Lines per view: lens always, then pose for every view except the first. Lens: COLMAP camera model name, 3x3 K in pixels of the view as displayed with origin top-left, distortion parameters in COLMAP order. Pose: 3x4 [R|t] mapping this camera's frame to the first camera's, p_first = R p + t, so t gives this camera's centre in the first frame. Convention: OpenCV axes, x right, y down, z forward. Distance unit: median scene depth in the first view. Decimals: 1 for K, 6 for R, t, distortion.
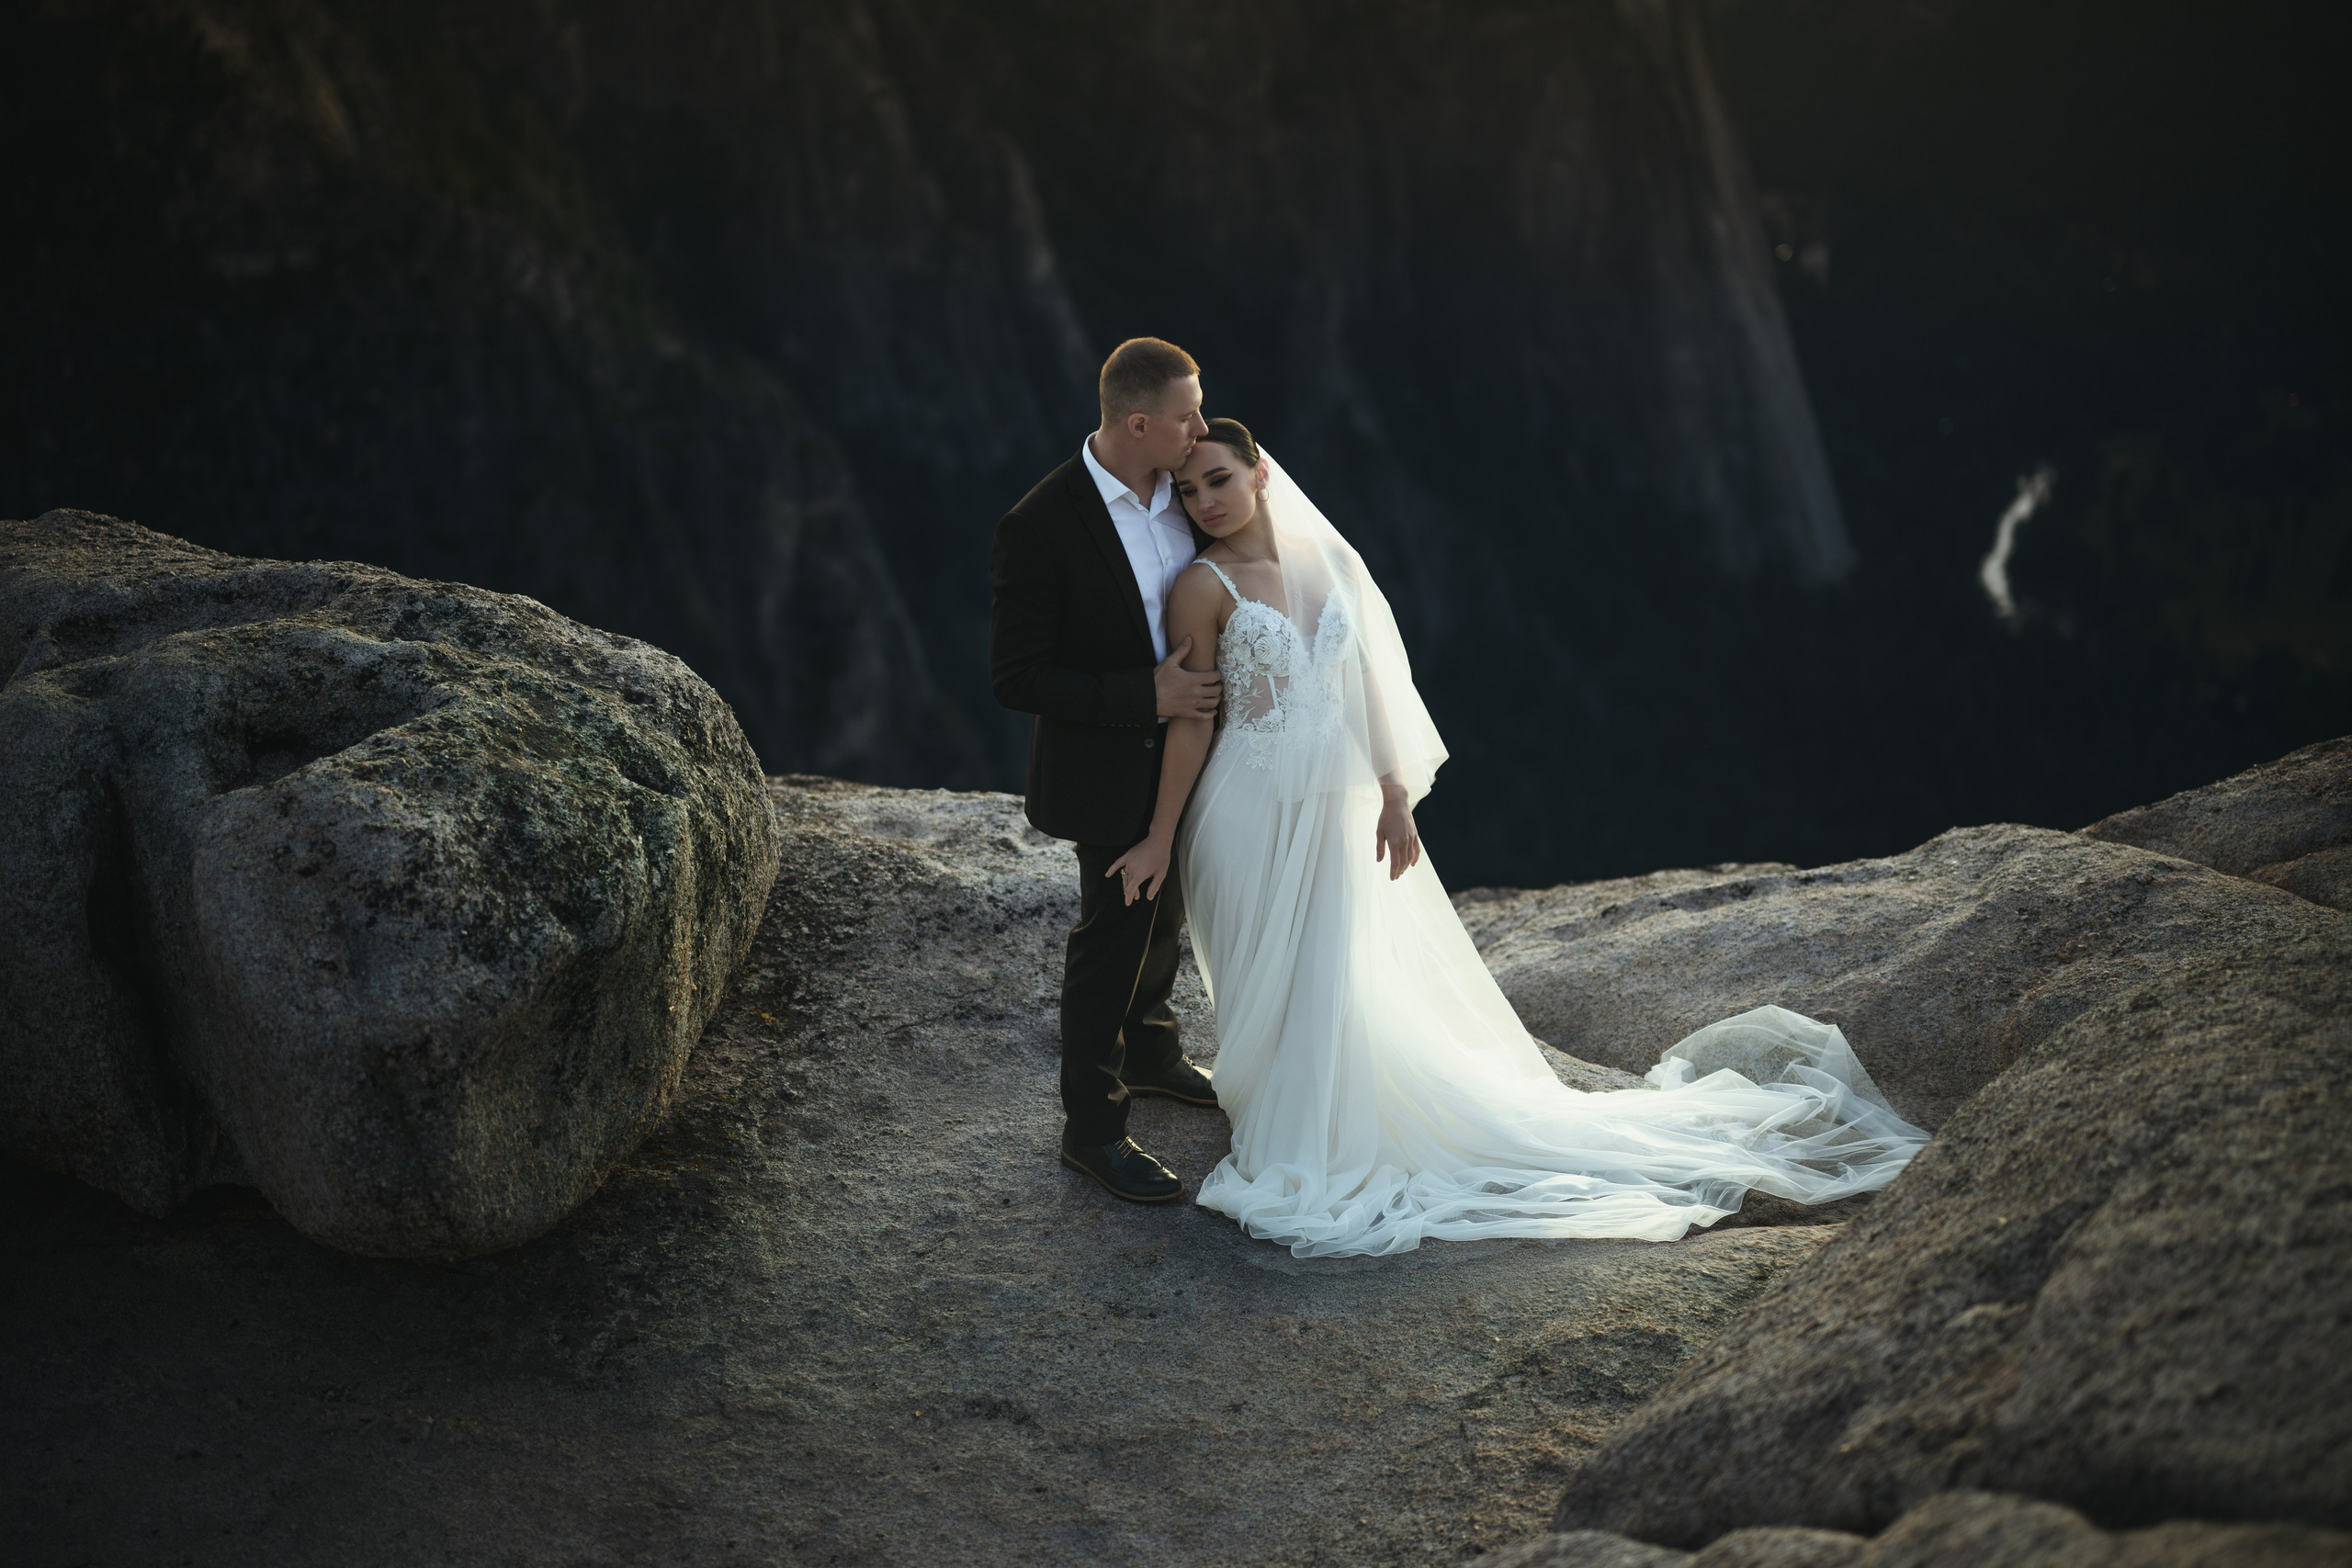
lens RADIAL K [[3310.0, 0, 1201.8], [0, 3310.0, 749.6], [0, 0, 1]] dist [0.005095, 0.000000]
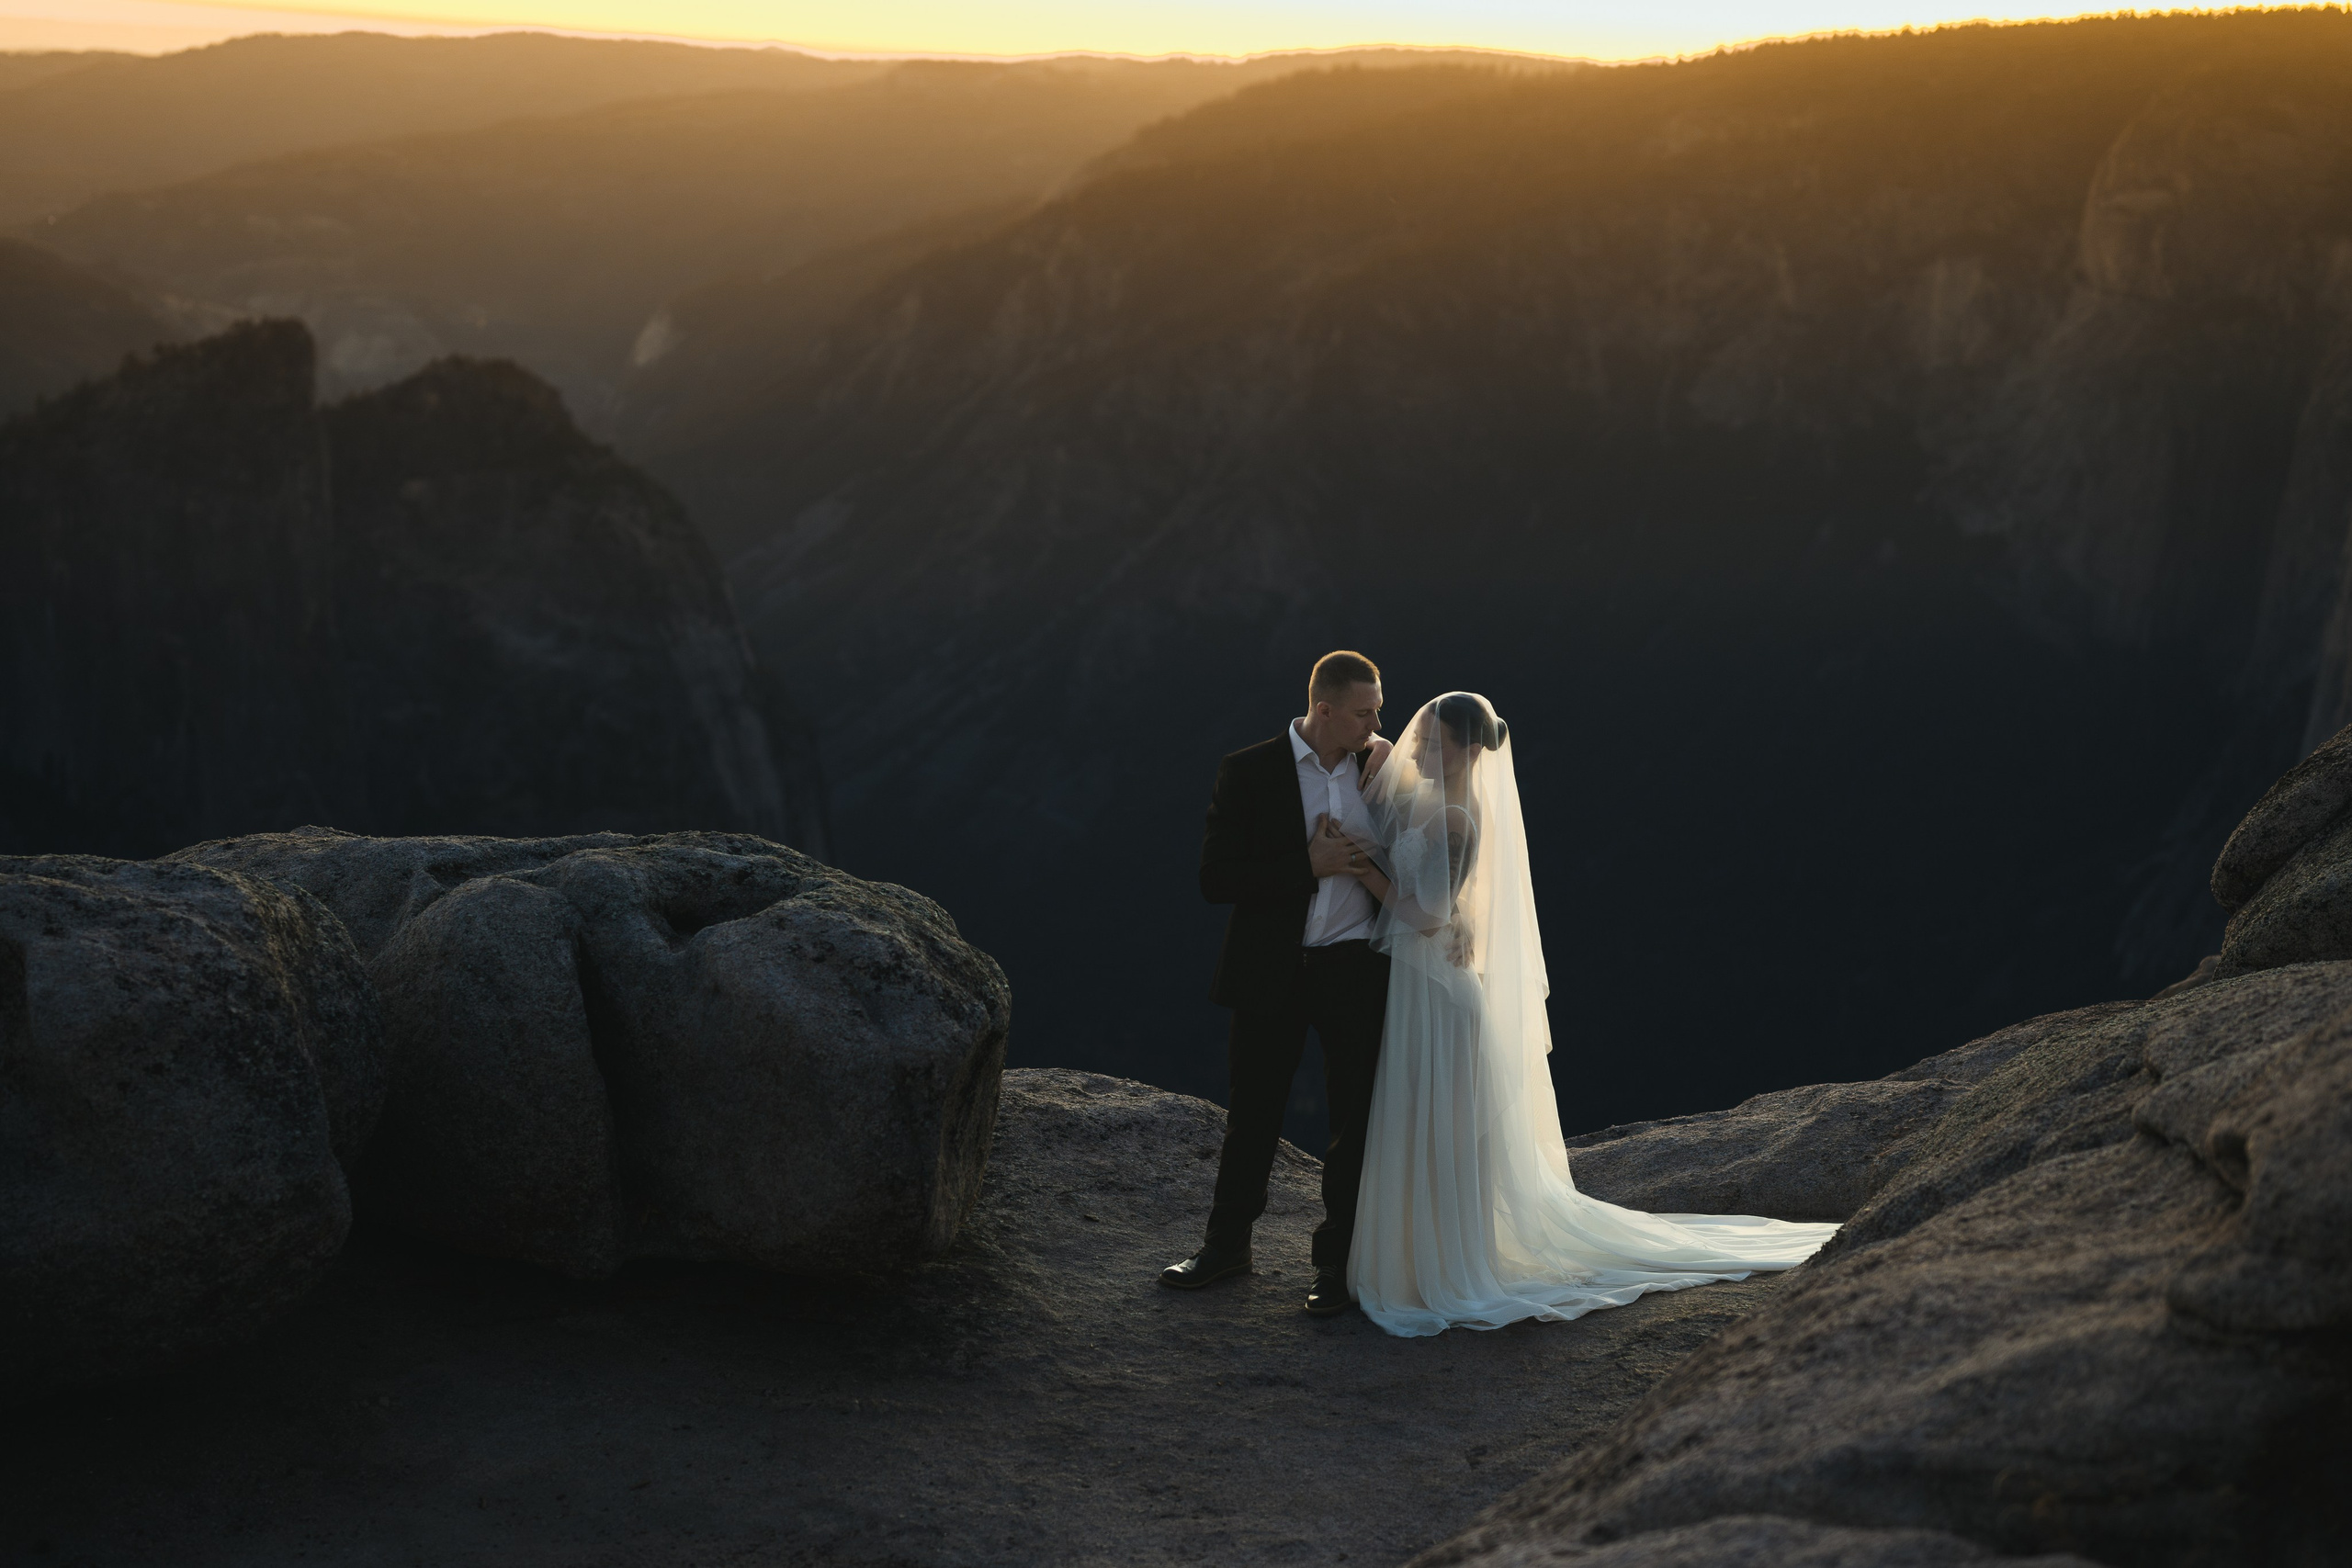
lens RADIAL K [[3759.2, 0, 1125.9], [0, 3759.2, 866.6], [0, 0, 1]] dist [0.002111, 0.000000]
pose [[0.973842, 0.008860, 0.227051, -0.455252], [0.037681, 0.979107, -0.199826, 0.287521], [-0.224078, 0.203154, 0.953162, -0.480650]]
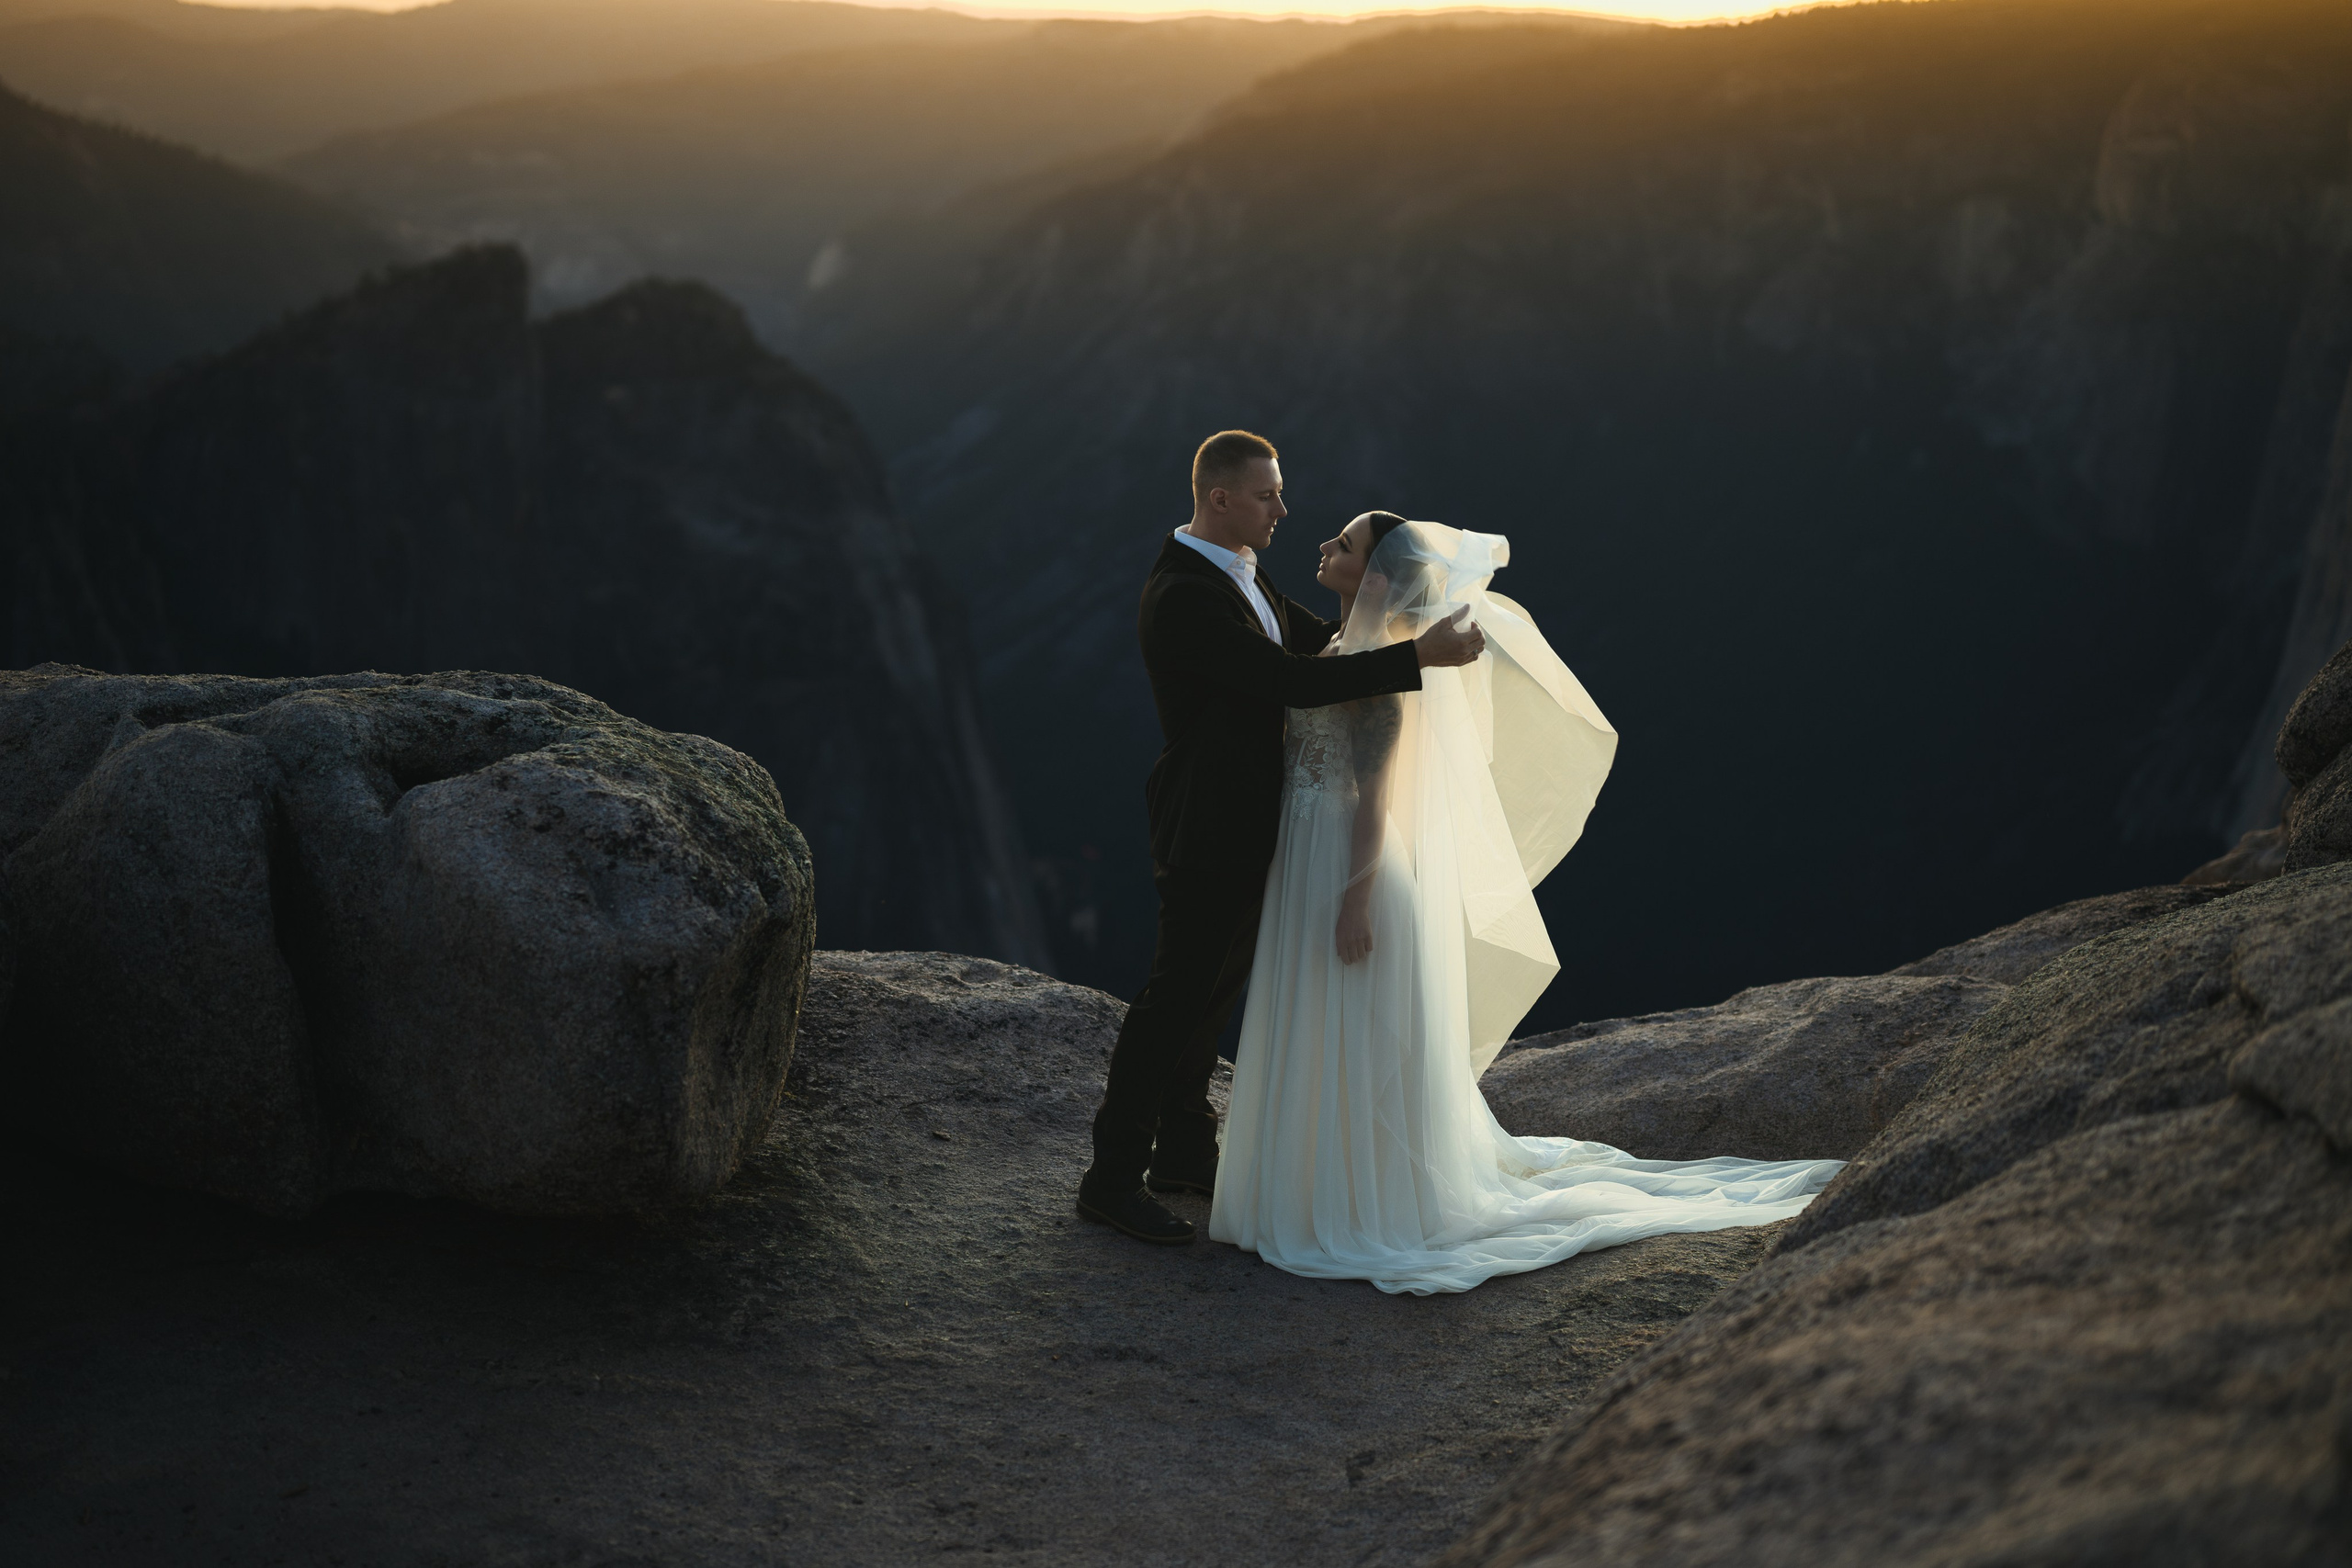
lens RADIAL K [[3310.0, 0, 1162.1], [0, 3310.0, 796.3], [0, 0, 1]] dist [0.005095, 0.000000]
pose [[0.978821, 0.014310, 0.204219, -0.266108], [0.023578, 0.983036, -0.181893, 0.209453], [-0.203358, 0.182855, 0.961878, -0.089231]]
